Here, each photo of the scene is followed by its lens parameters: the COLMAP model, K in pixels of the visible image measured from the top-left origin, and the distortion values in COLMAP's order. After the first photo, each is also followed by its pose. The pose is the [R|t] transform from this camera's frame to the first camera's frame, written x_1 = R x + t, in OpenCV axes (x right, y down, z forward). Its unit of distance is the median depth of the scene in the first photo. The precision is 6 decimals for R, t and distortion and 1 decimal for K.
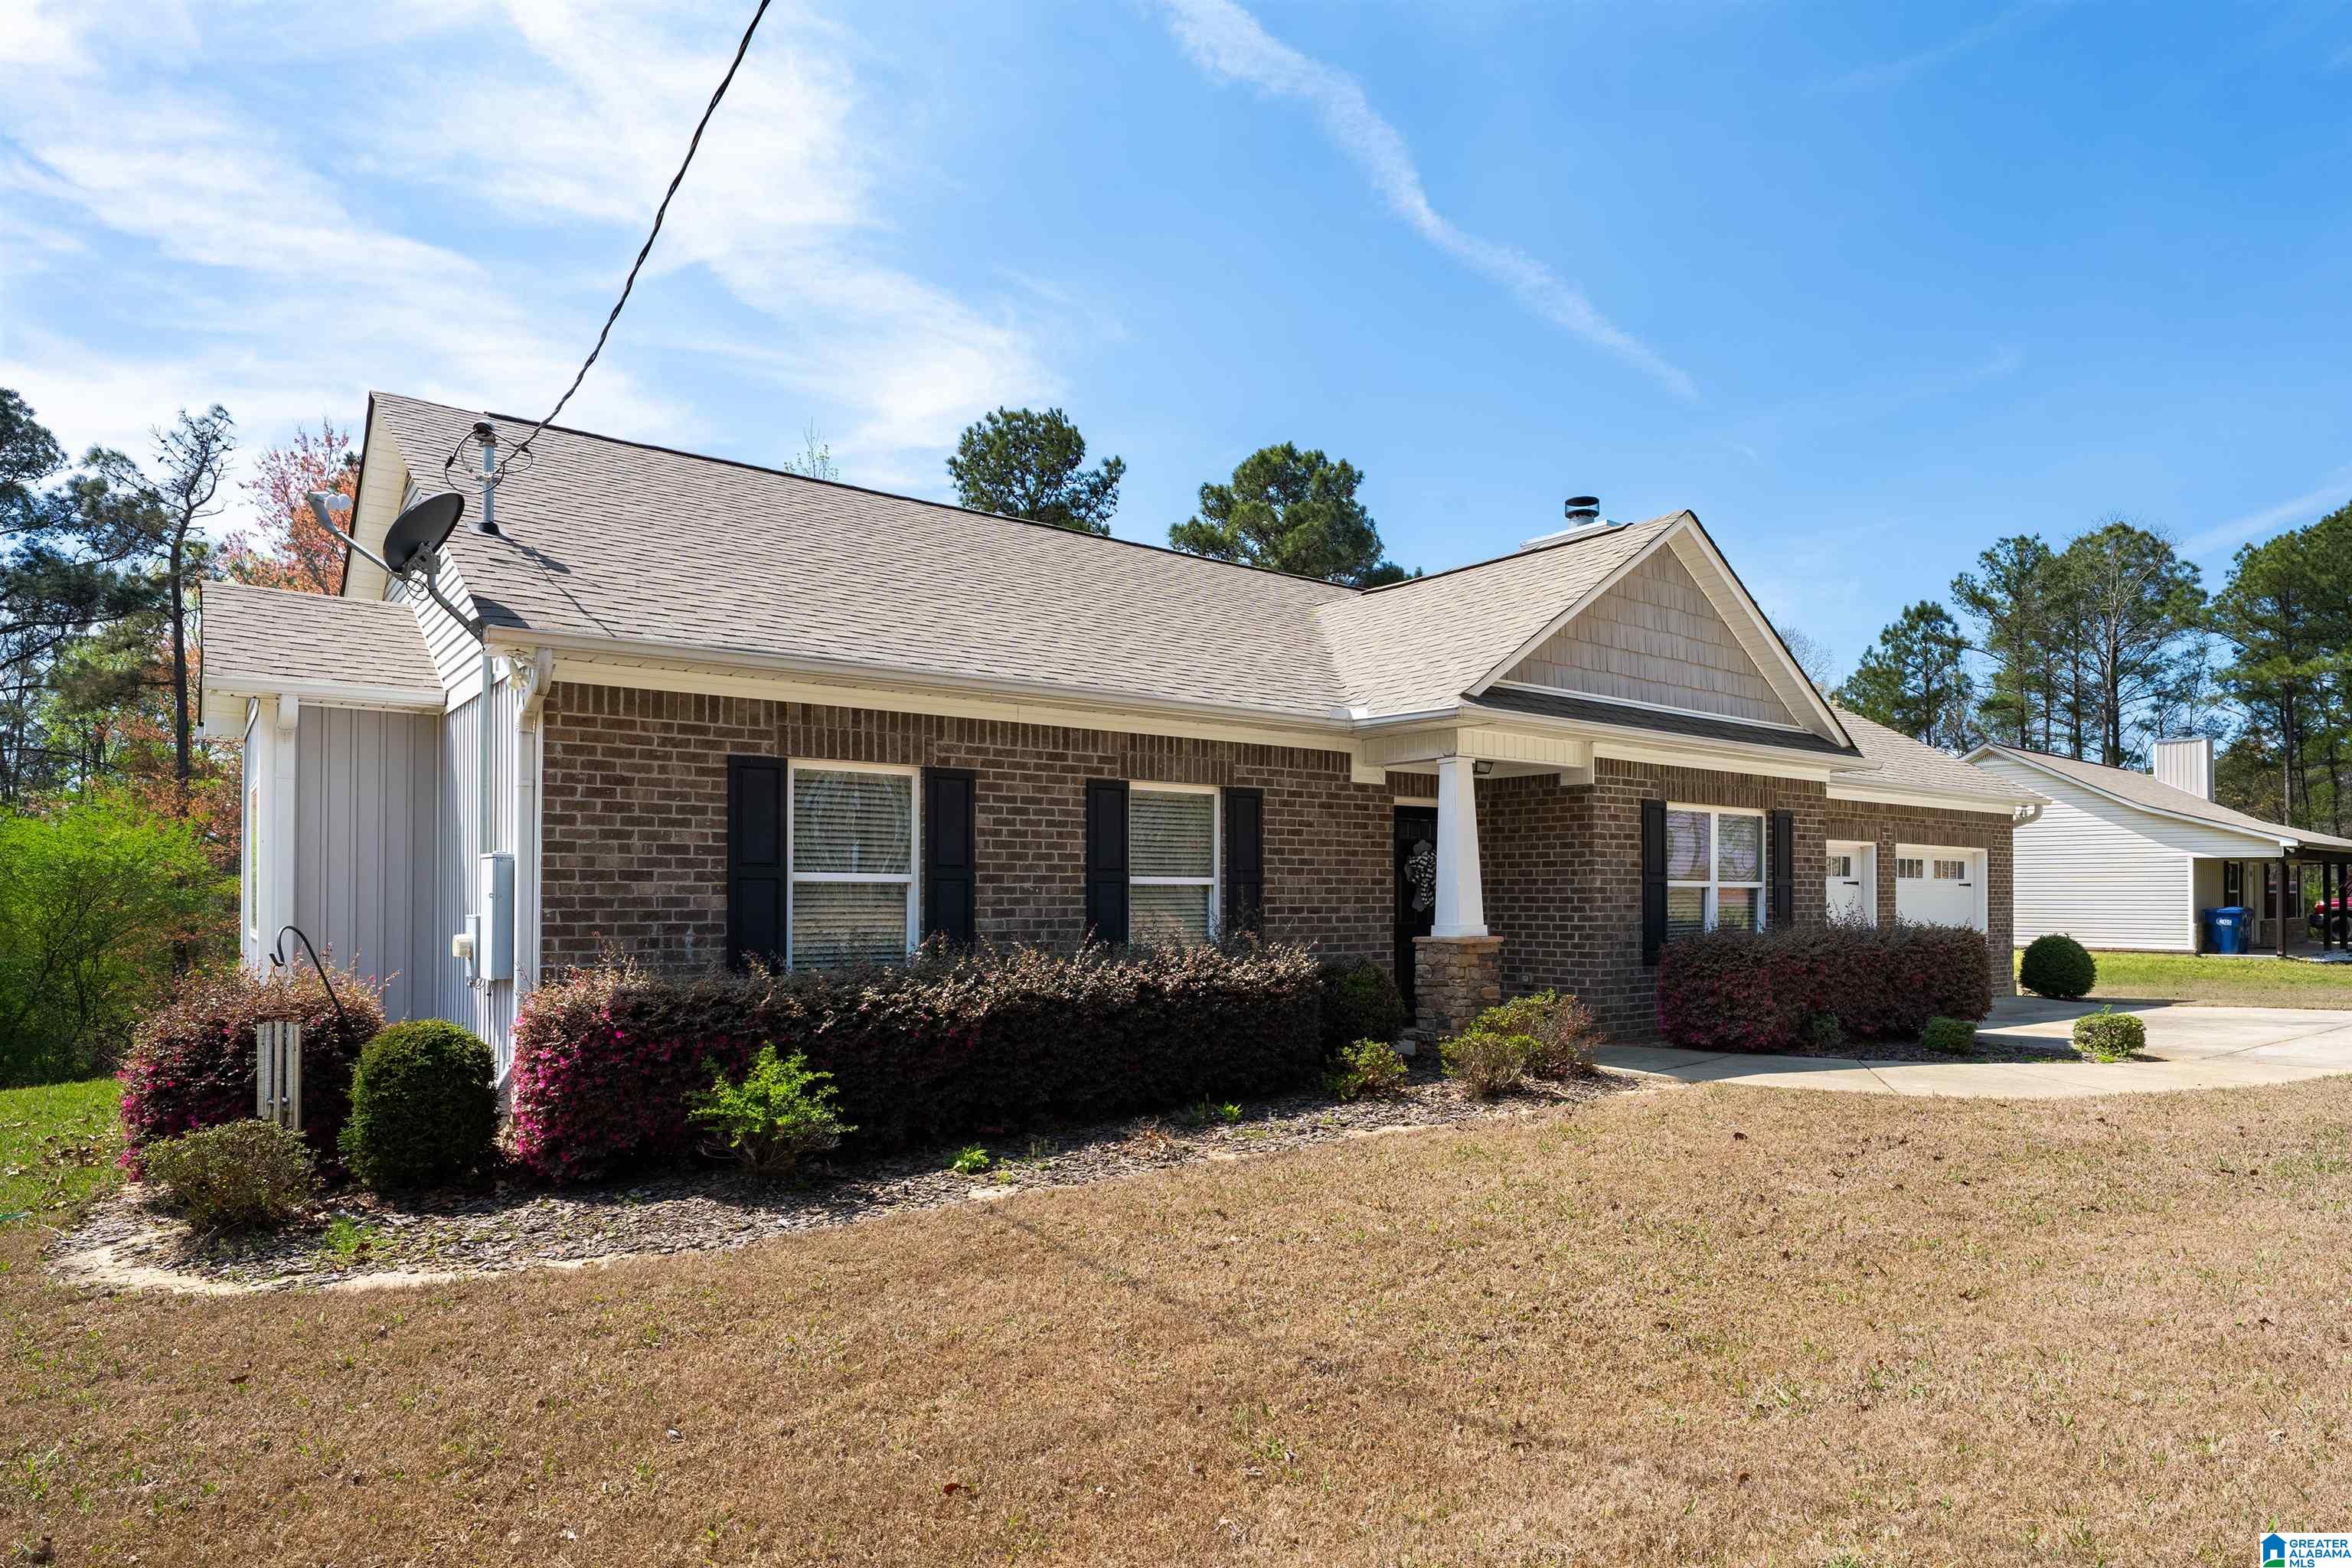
lens RADIAL K [[1220.9, 0, 1159.1], [0, 1220.9, 875.0], [0, 0, 1]] dist [-0.001942, -0.000001]
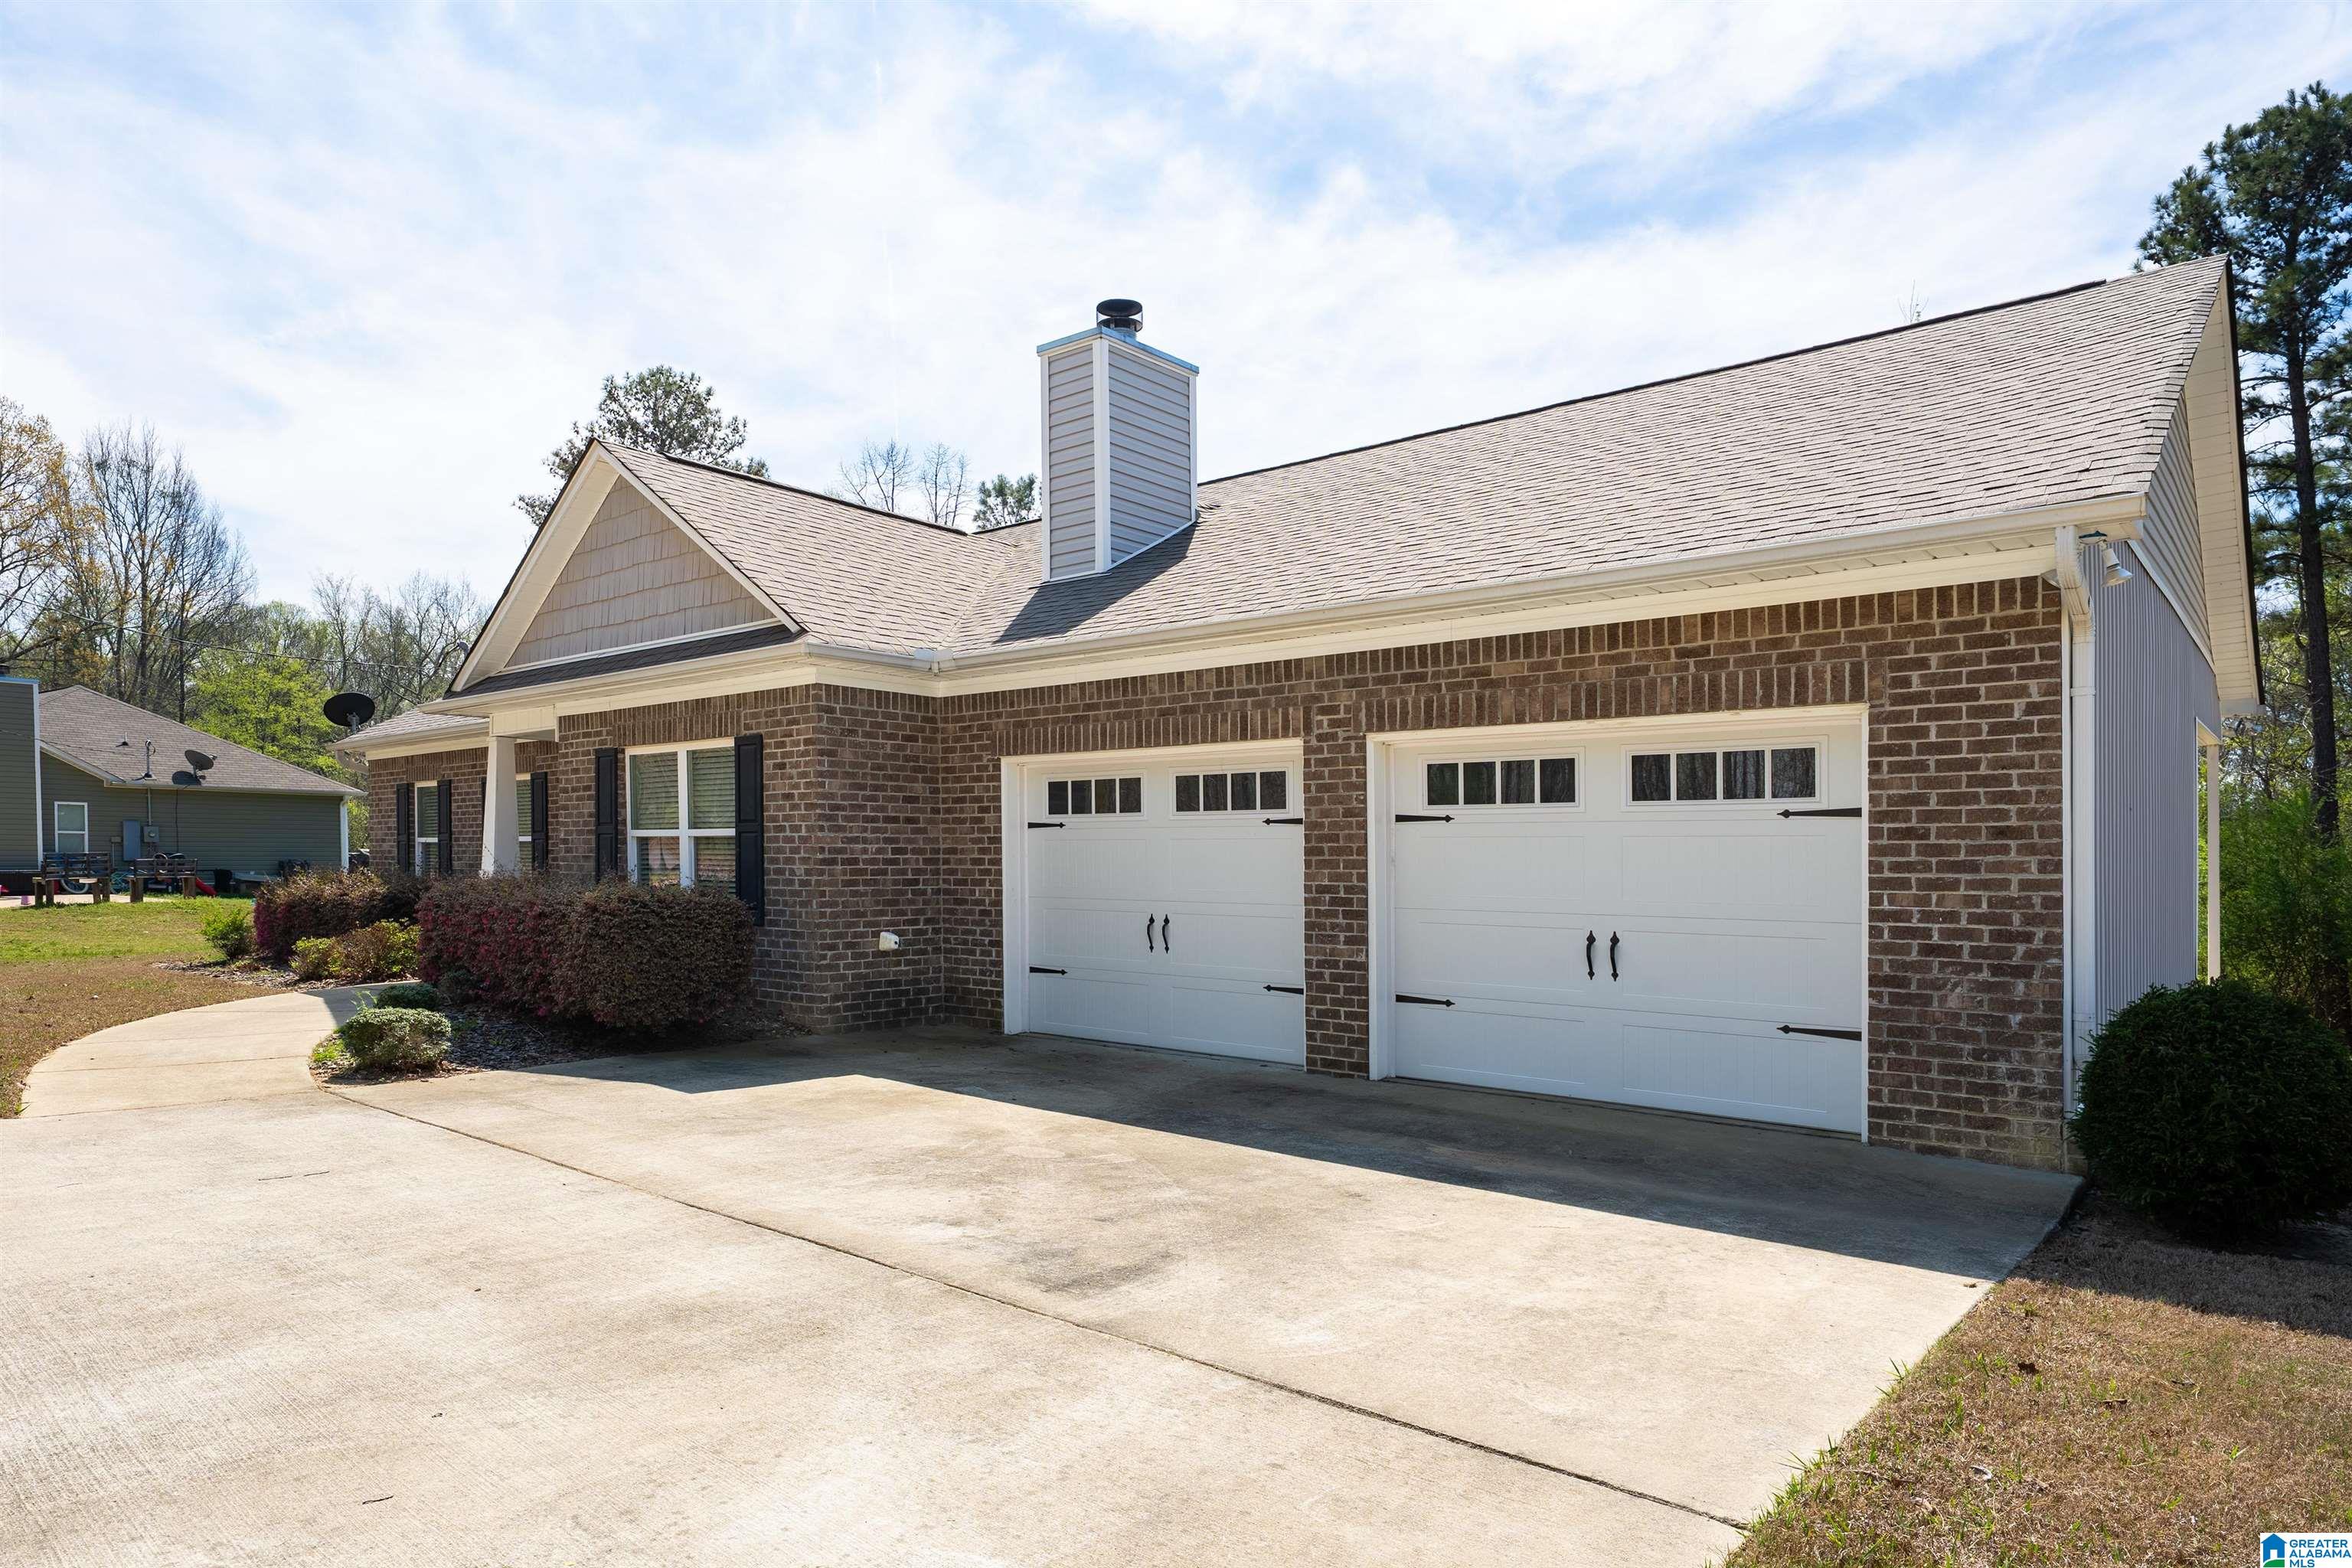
lens RADIAL K [[1356.2, 0, 1179.1], [0, 1356.2, 861.1], [0, 0, 1]] dist [-0.003174, -0.000216]
pose [[0.259923, 0.002155, -0.965627, 1.798751], [0.006024, 0.999974, 0.003853, 0.031399], [0.965610, -0.006818, 0.259904, 1.329579]]
